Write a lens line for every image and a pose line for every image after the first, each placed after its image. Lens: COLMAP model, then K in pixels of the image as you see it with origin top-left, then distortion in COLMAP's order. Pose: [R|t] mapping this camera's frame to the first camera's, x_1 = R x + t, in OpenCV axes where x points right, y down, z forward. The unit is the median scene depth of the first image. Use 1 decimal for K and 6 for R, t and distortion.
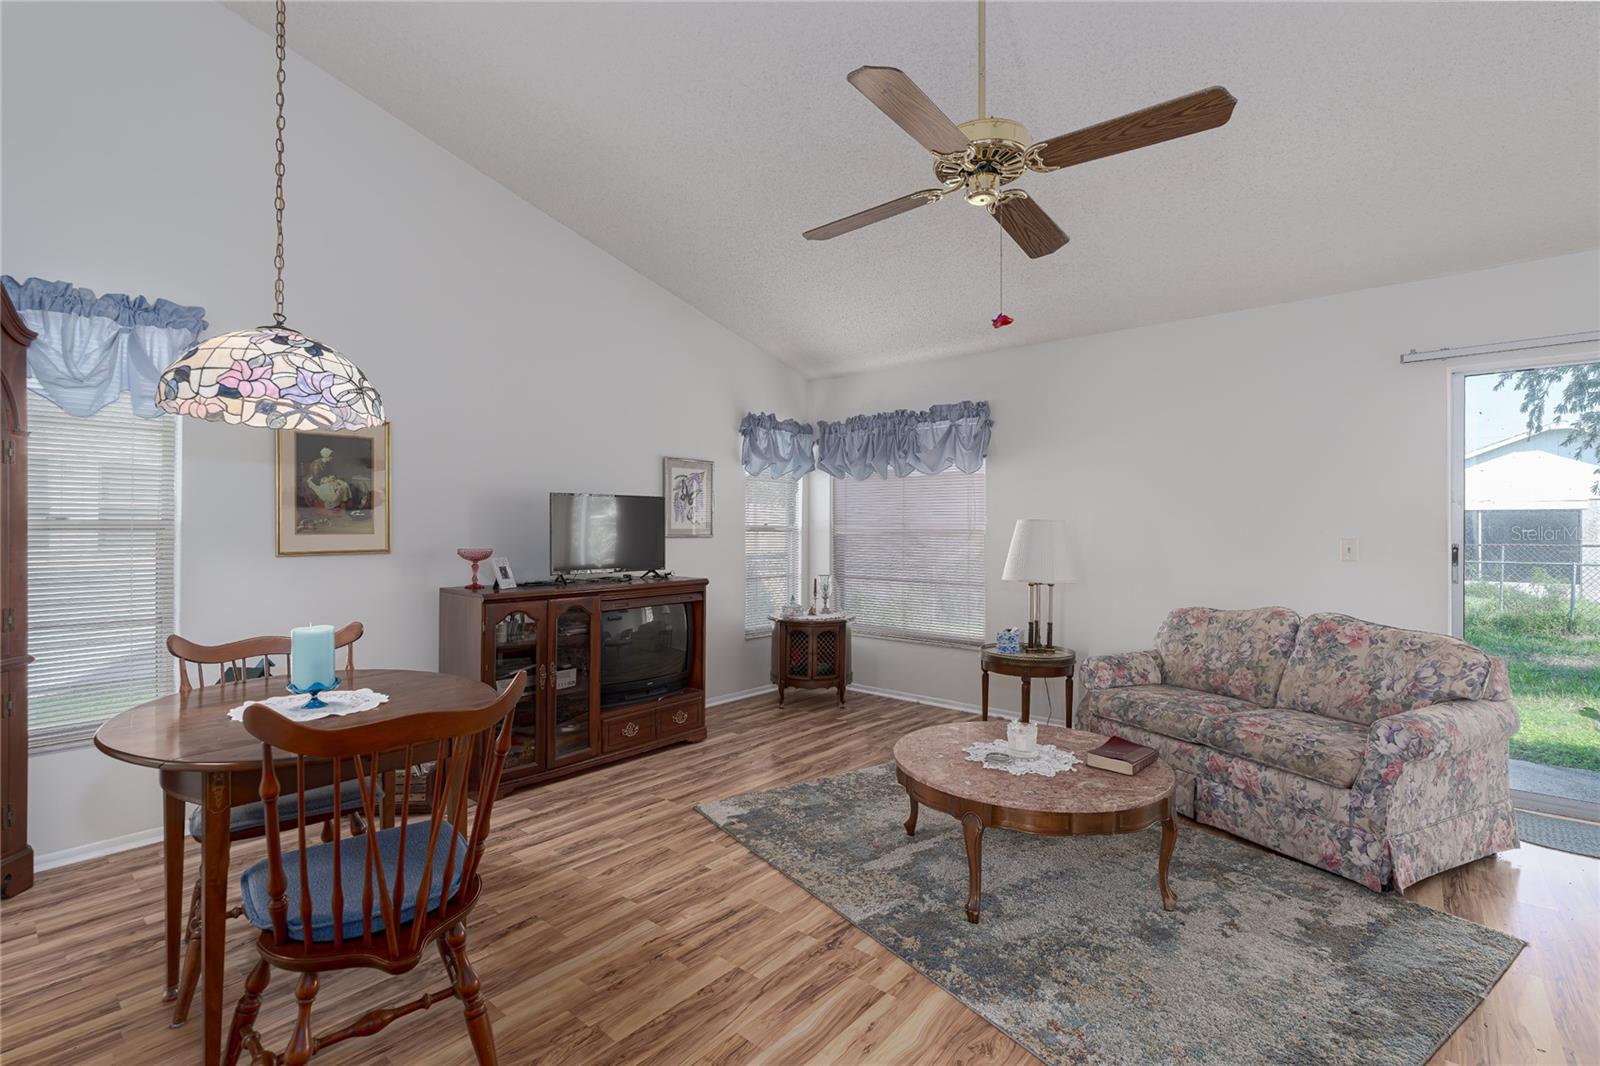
lens RADIAL K [[712.7, 0, 796.7], [0, 712.7, 531.9], [0, 0, 1]] dist [-0.015337, 0.003700]
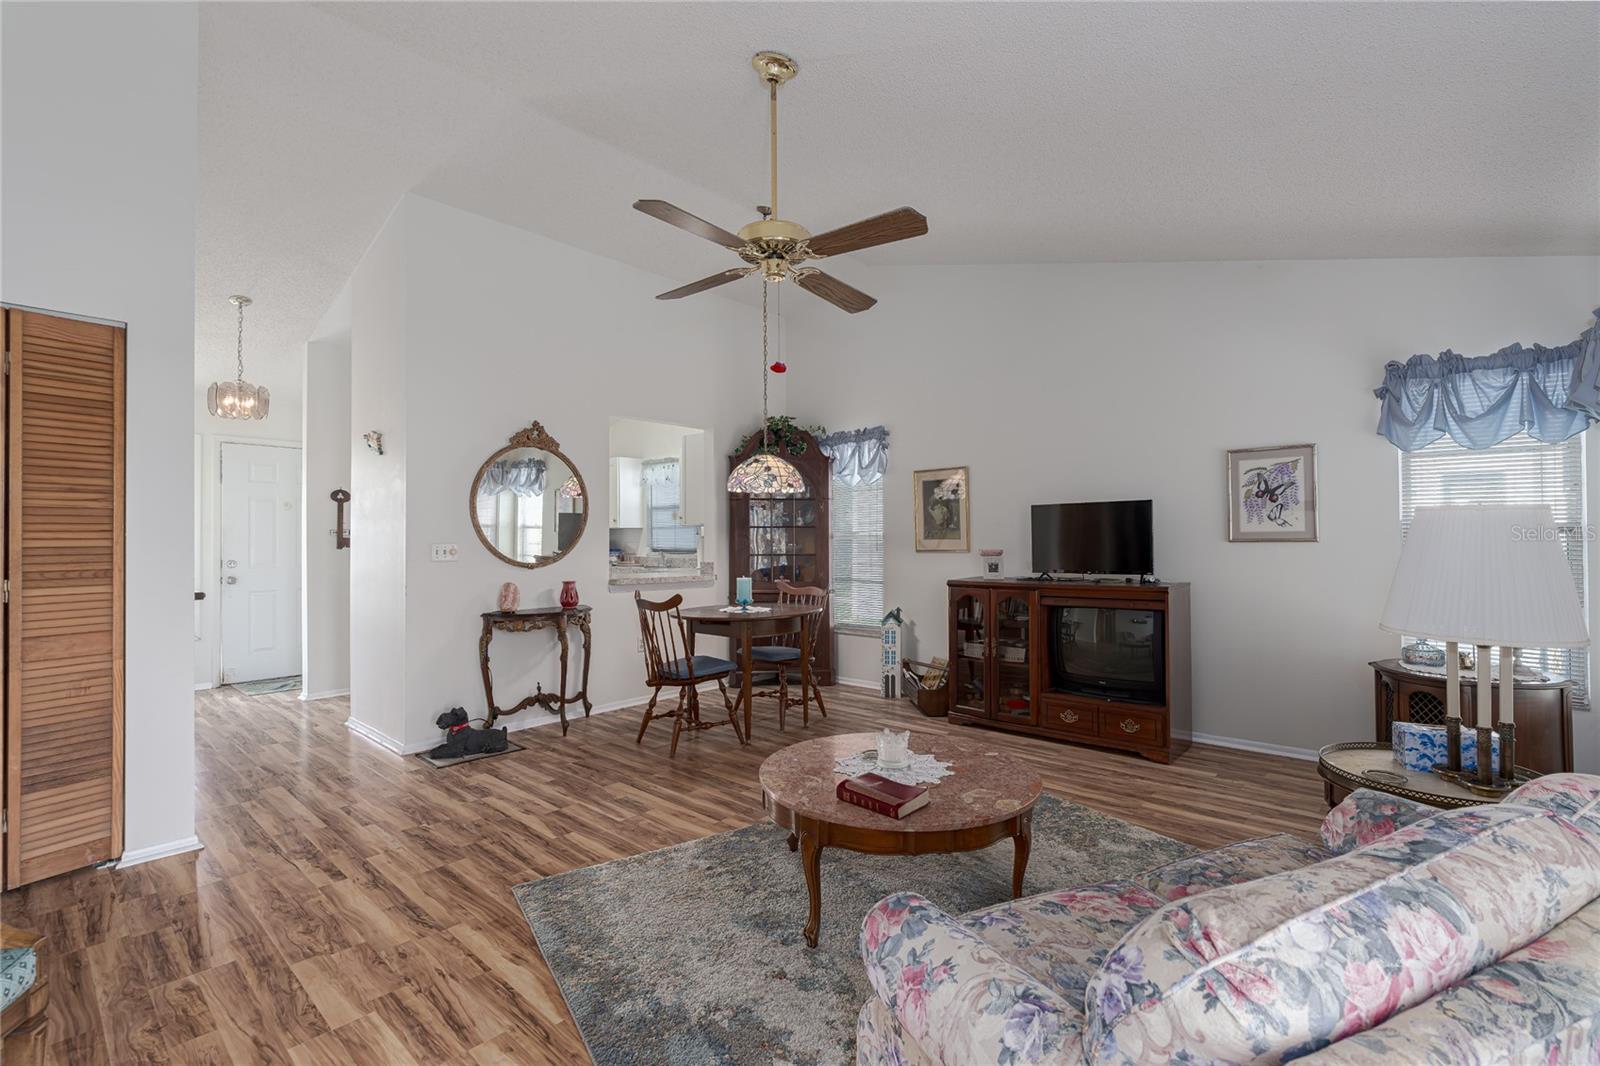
lens RADIAL K [[712.7, 0, 796.7], [0, 712.7, 531.9], [0, 0, 1]] dist [-0.015337, 0.003700]
pose [[-0.015052, -0.013295, -0.999798, 1.223430], [0.006326, 0.999890, -0.013392, 0.006483], [0.999867, -0.006526, -0.014966, 0.835645]]
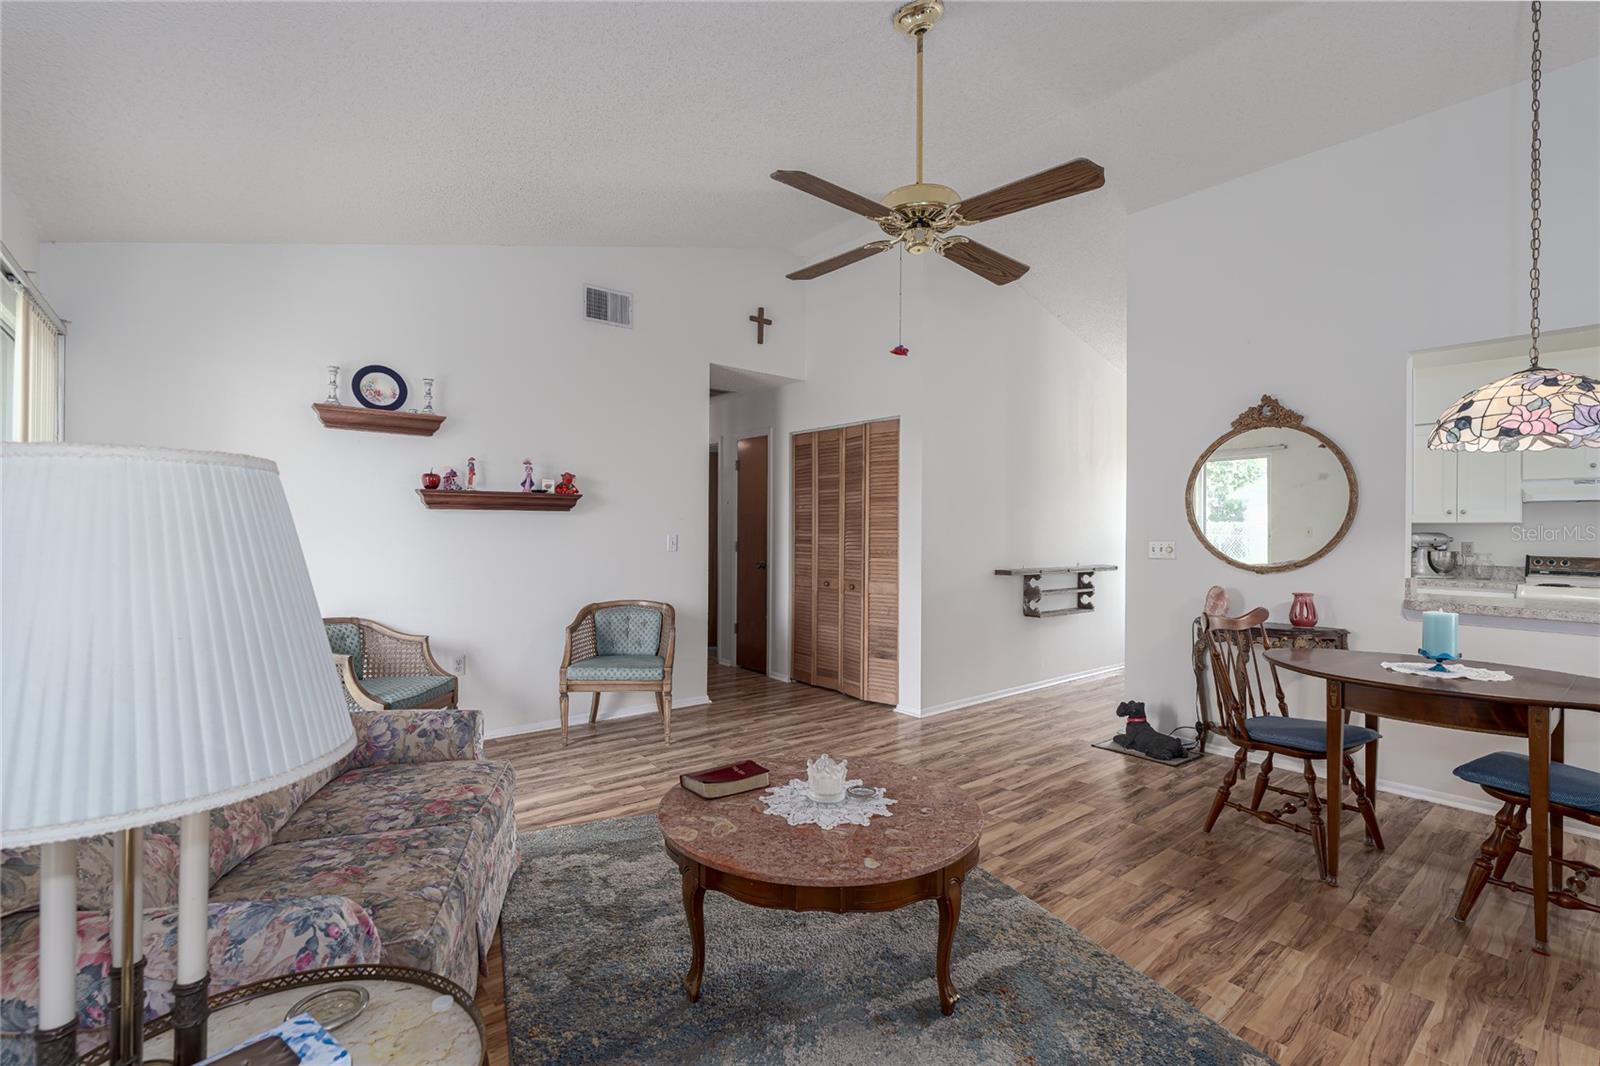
lens RADIAL K [[712.7, 0, 796.7], [0, 712.7, 531.9], [0, 0, 1]] dist [-0.015337, 0.003700]
pose [[-0.985221, -0.012341, 0.170841, 0.201159], [-0.013519, 0.999892, -0.005738, 0.005279], [-0.170752, -0.007963, -0.985282, 1.730130]]
